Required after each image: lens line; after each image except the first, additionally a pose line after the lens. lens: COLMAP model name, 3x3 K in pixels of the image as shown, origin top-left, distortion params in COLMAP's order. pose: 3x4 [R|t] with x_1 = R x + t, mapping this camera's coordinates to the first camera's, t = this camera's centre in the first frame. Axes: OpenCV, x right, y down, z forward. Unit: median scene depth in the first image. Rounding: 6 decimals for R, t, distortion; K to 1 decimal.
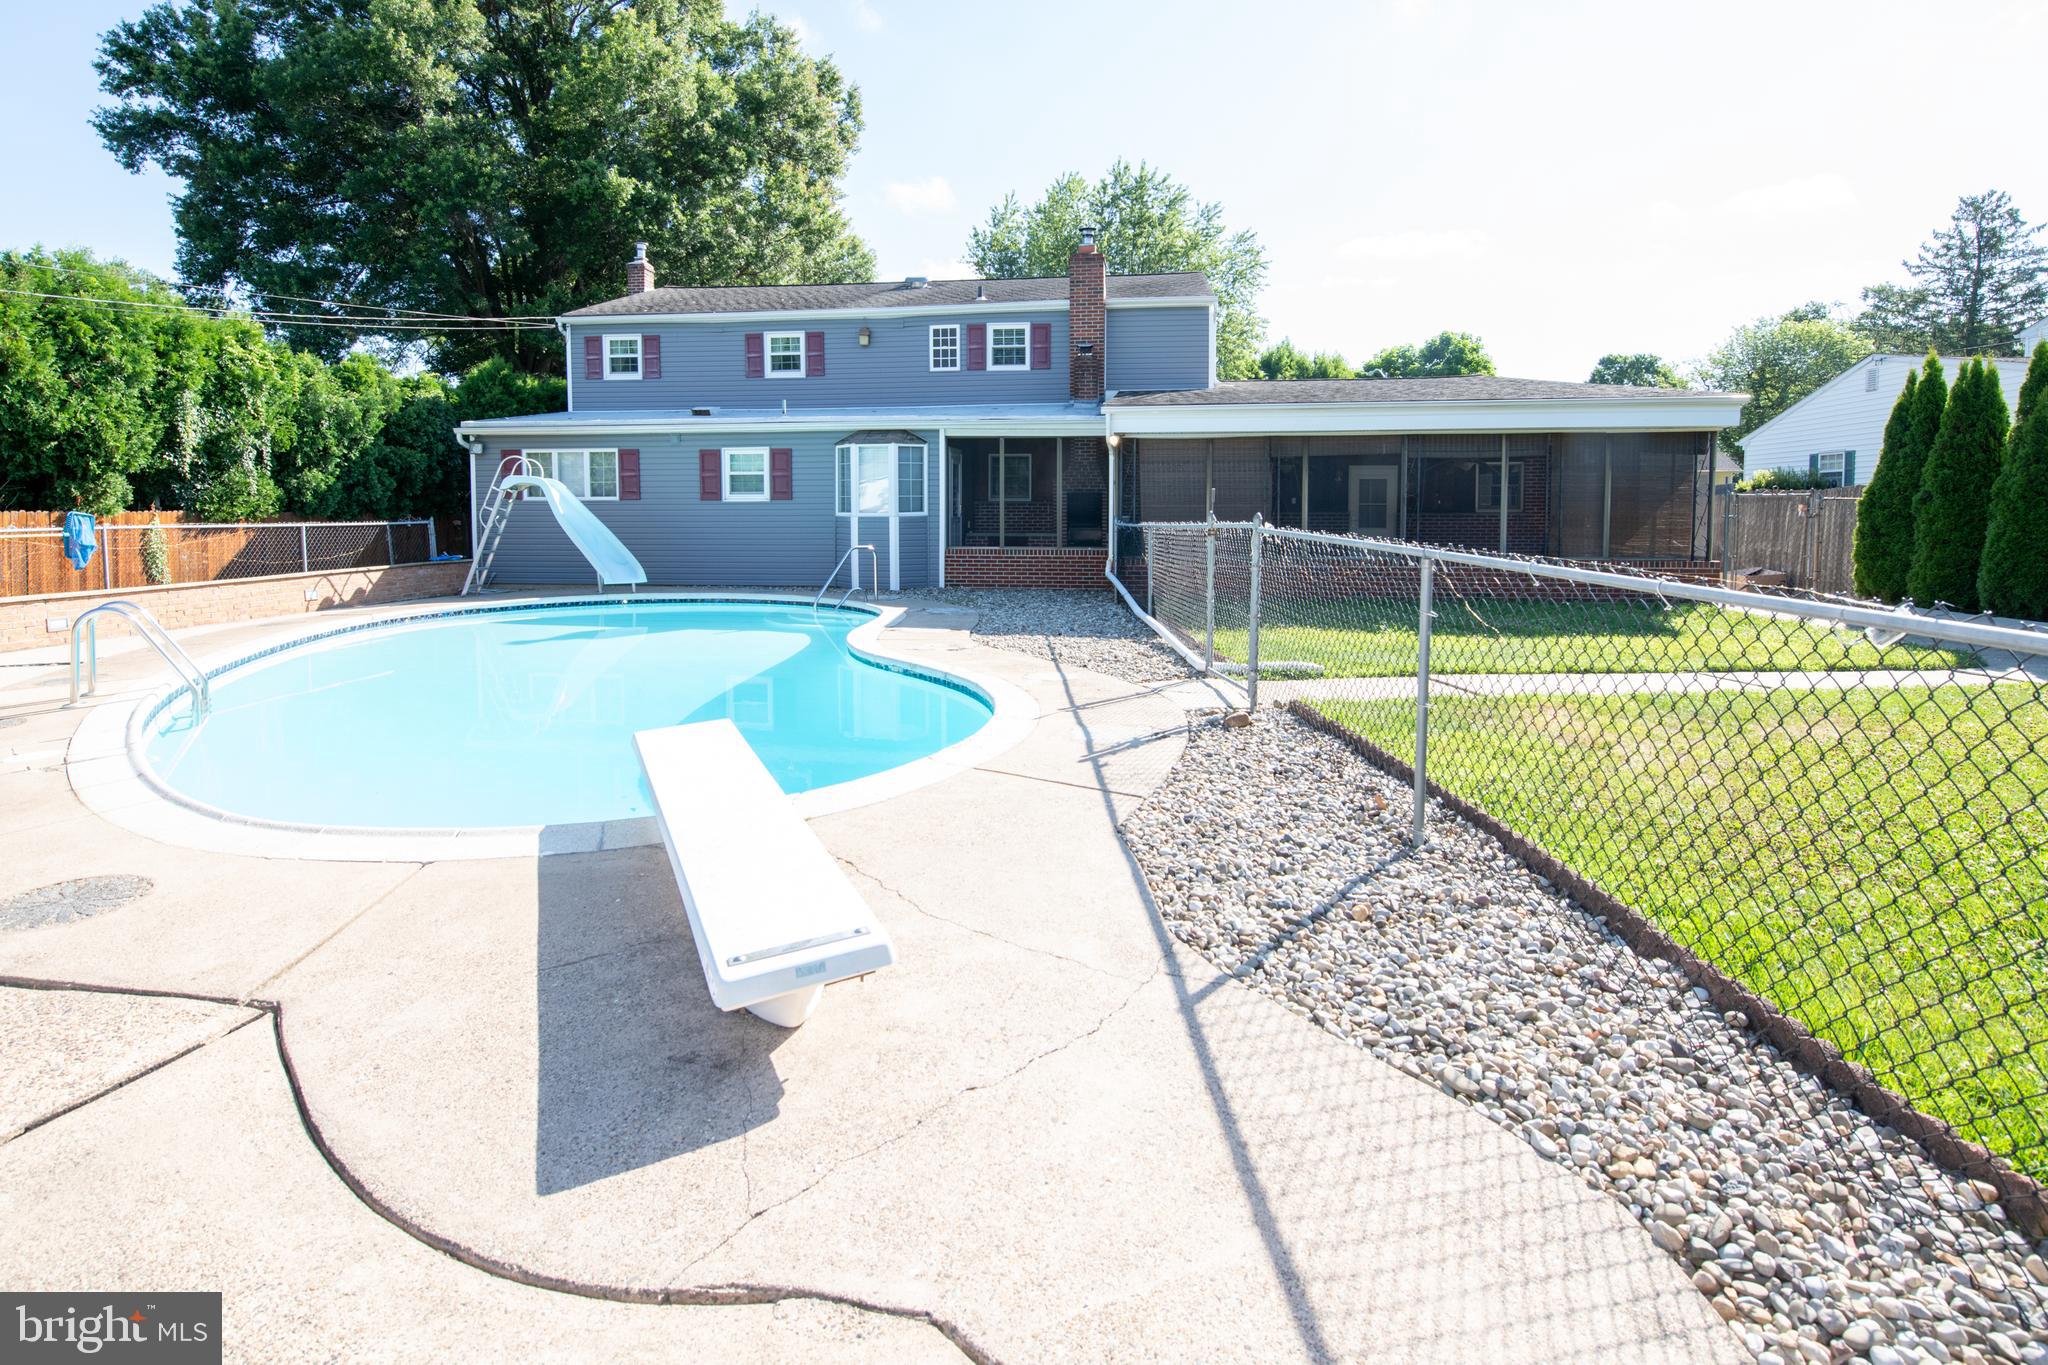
lens RADIAL K [[978.6, 0, 1024.3], [0, 978.6, 553.4], [0, 0, 1]] dist [-0.001456, -0.007302]
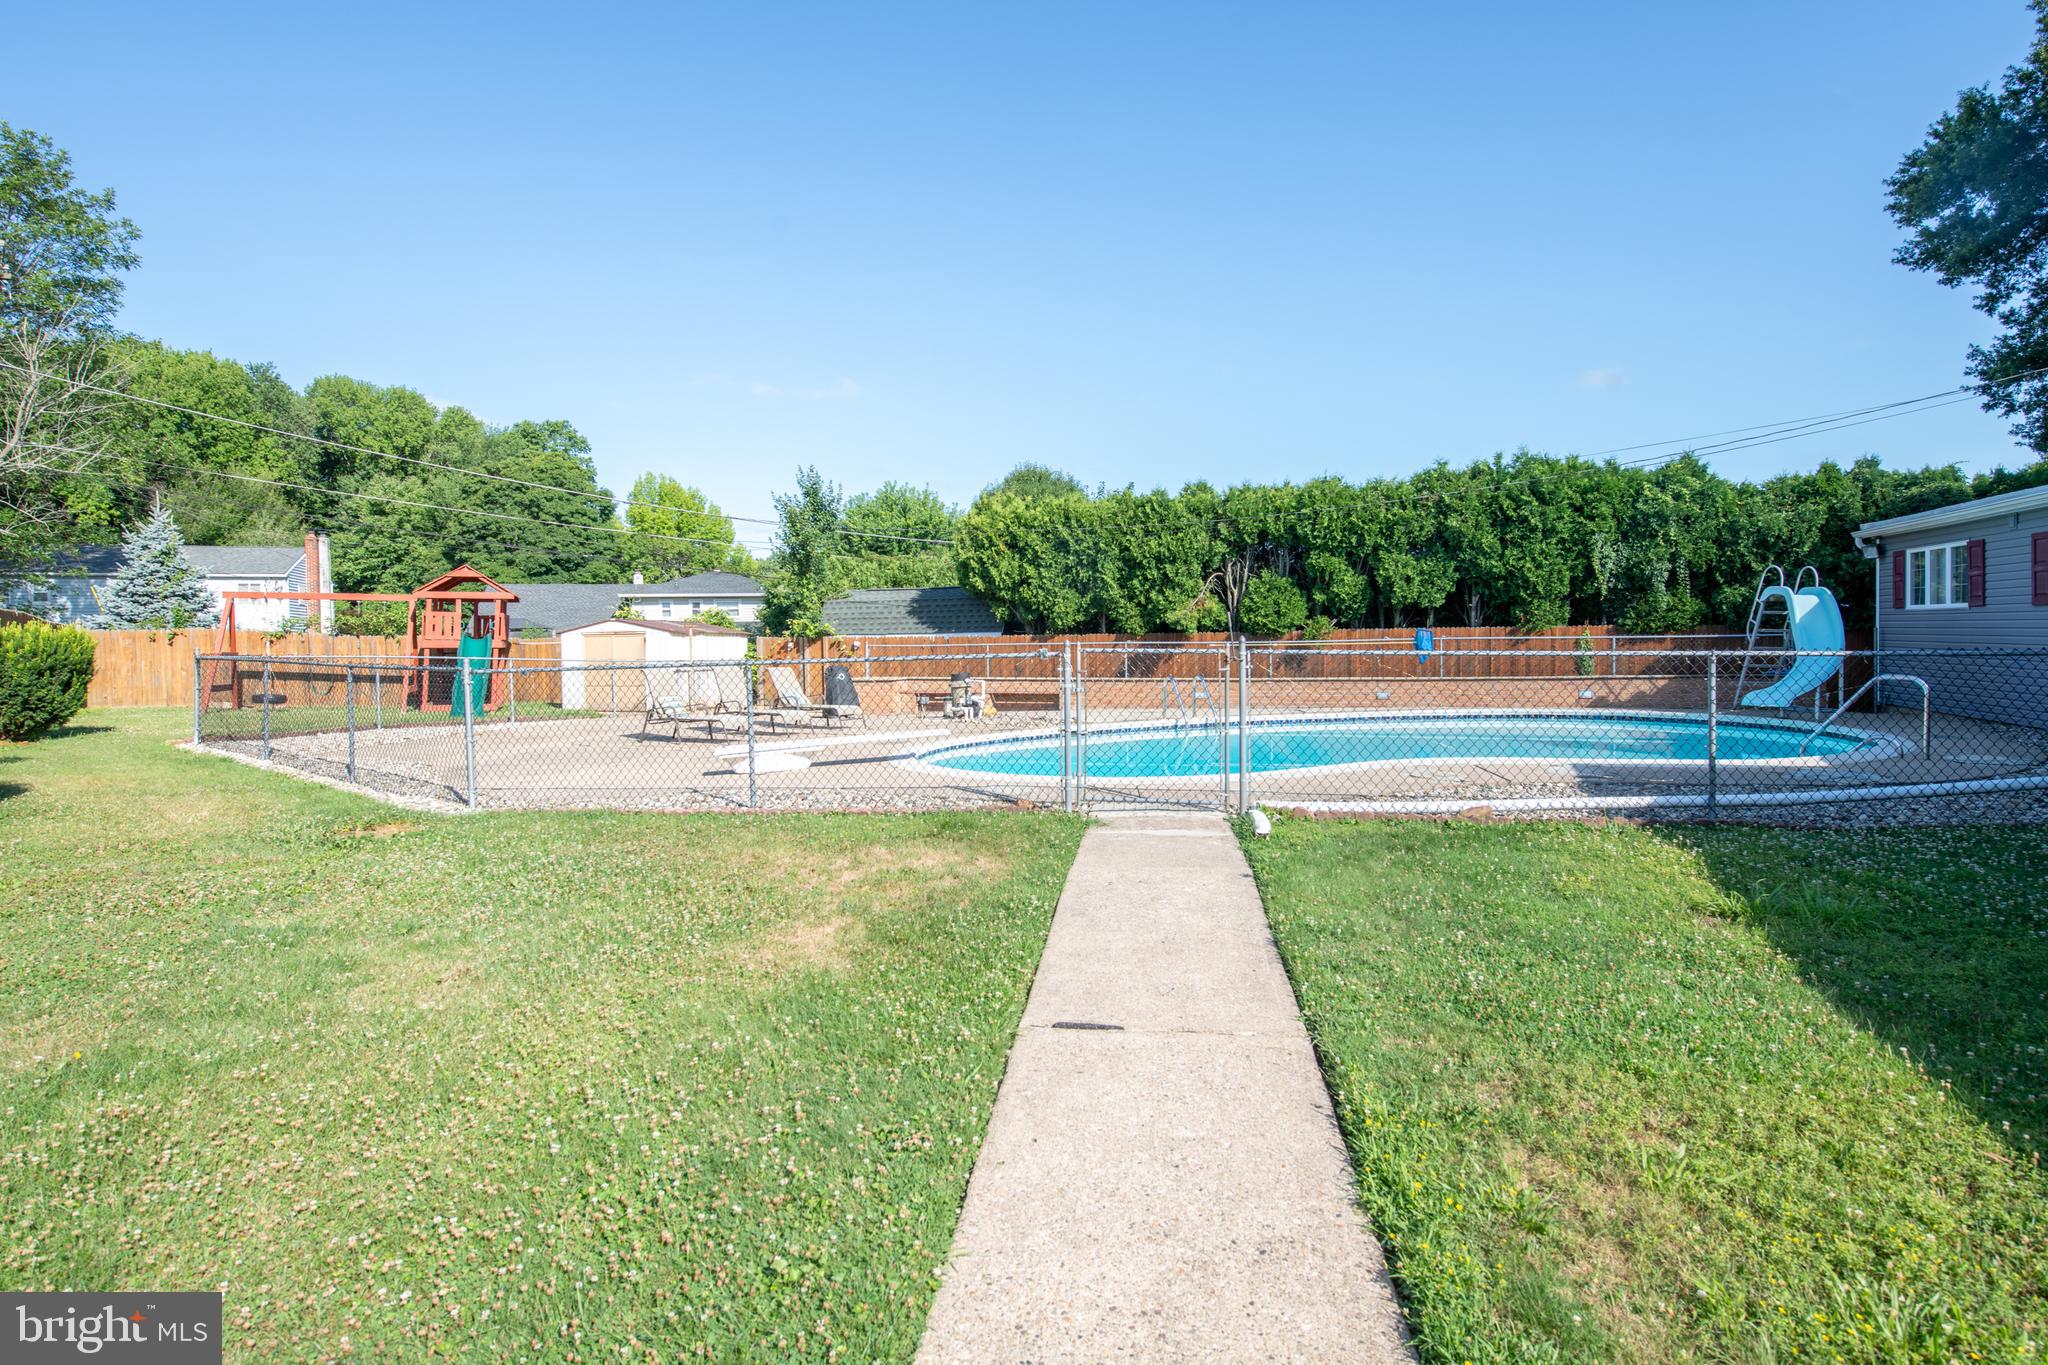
lens RADIAL K [[1045.5, 0, 1025.8], [0, 1045.5, 628.7], [0, 0, 1]] dist [-0.000655, -0.000785]
pose [[-0.202645, -0.000438, -0.979252, 0.510364], [-0.028245, 0.999586, 0.005398, -0.019090], [0.978845, 0.028753, -0.202573, 0.410340]]
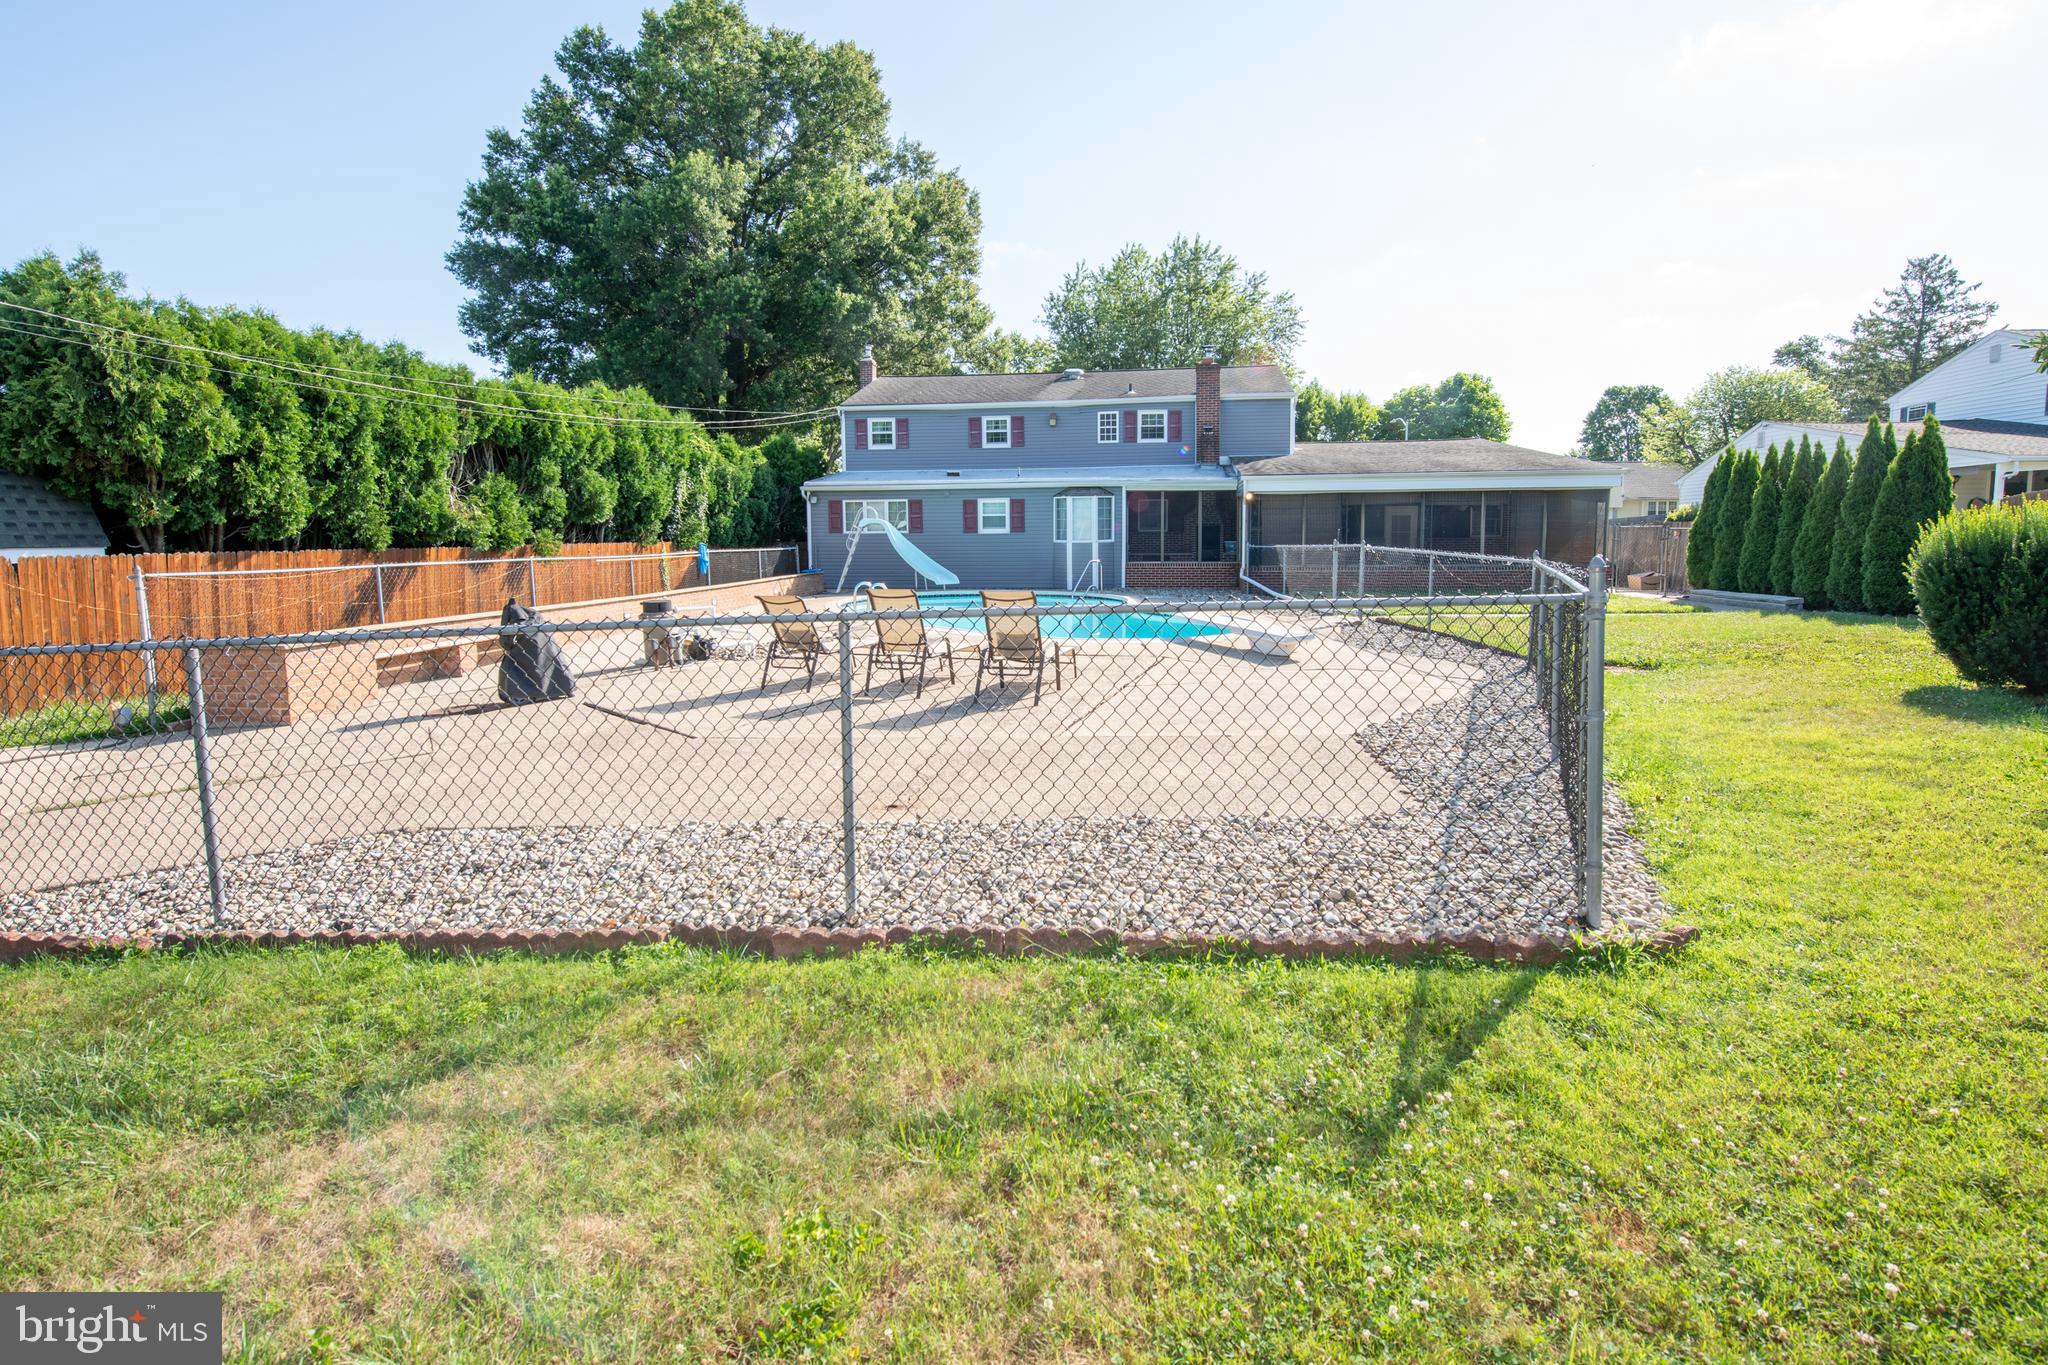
lens RADIAL K [[965.4, 0, 1027.7], [0, 965.4, 620.4], [0, 0, 1]] dist [0.000573, -0.008855]
pose [[0.999892, -0.005111, -0.013777, -0.194194], [0.005709, 0.999024, 0.043790, 0.016362], [0.013539, -0.043864, 0.998946, -0.487680]]
